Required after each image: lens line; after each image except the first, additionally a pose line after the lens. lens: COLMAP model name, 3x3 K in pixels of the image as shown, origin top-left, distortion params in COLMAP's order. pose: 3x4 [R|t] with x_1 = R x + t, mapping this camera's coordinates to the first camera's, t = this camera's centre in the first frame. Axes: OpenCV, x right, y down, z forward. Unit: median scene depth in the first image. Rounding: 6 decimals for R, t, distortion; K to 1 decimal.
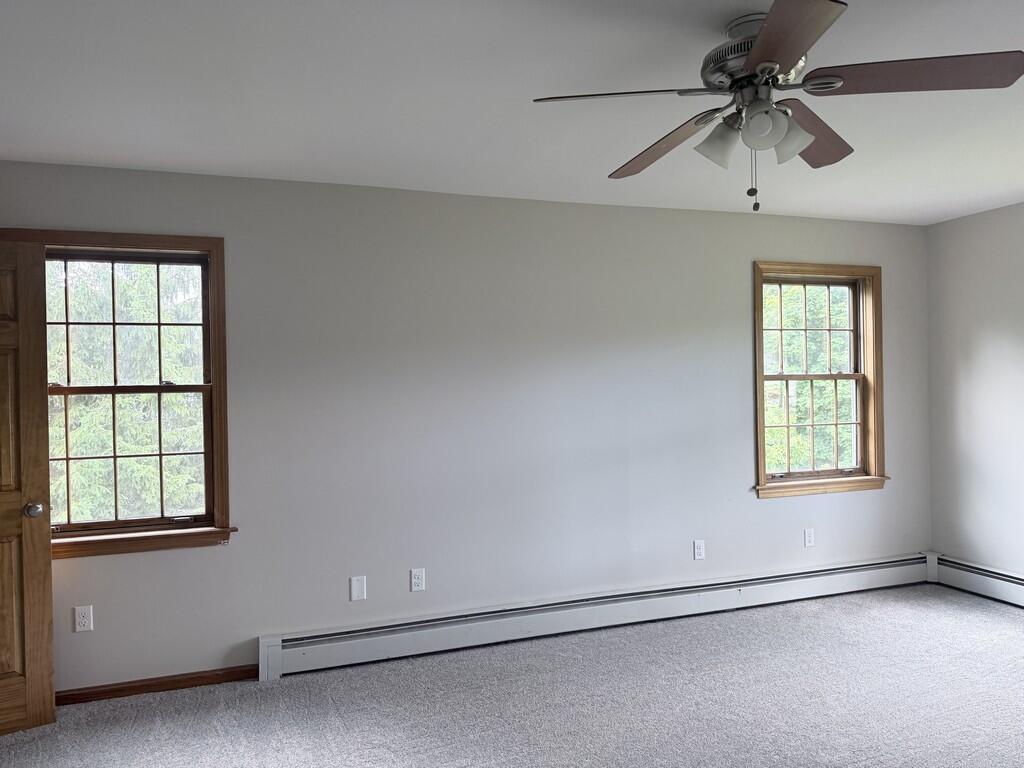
lens RADIAL K [[714.3, 0, 515.2], [0, 714.3, 386.8], [0, 0, 1]] dist [0.055690, -0.074938]
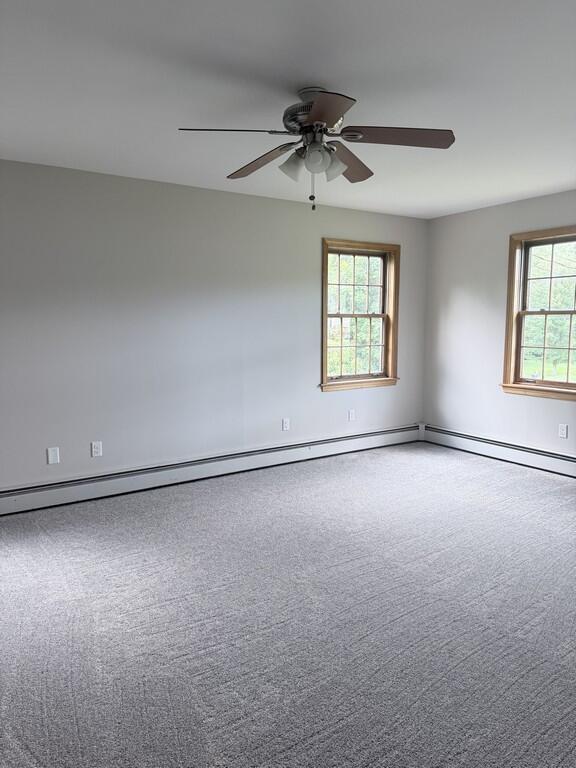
lens RADIAL K [[535.7, 0, 294.0], [0, 535.7, 386.6], [0, 0, 1]] dist [0.055690, -0.074938]
pose [[0.969045, -0.014492, 0.246457, -0.016024], [-0.013151, 0.993828, 0.110147, 0.016956], [-0.246532, -0.109979, 0.962874, -0.142886]]
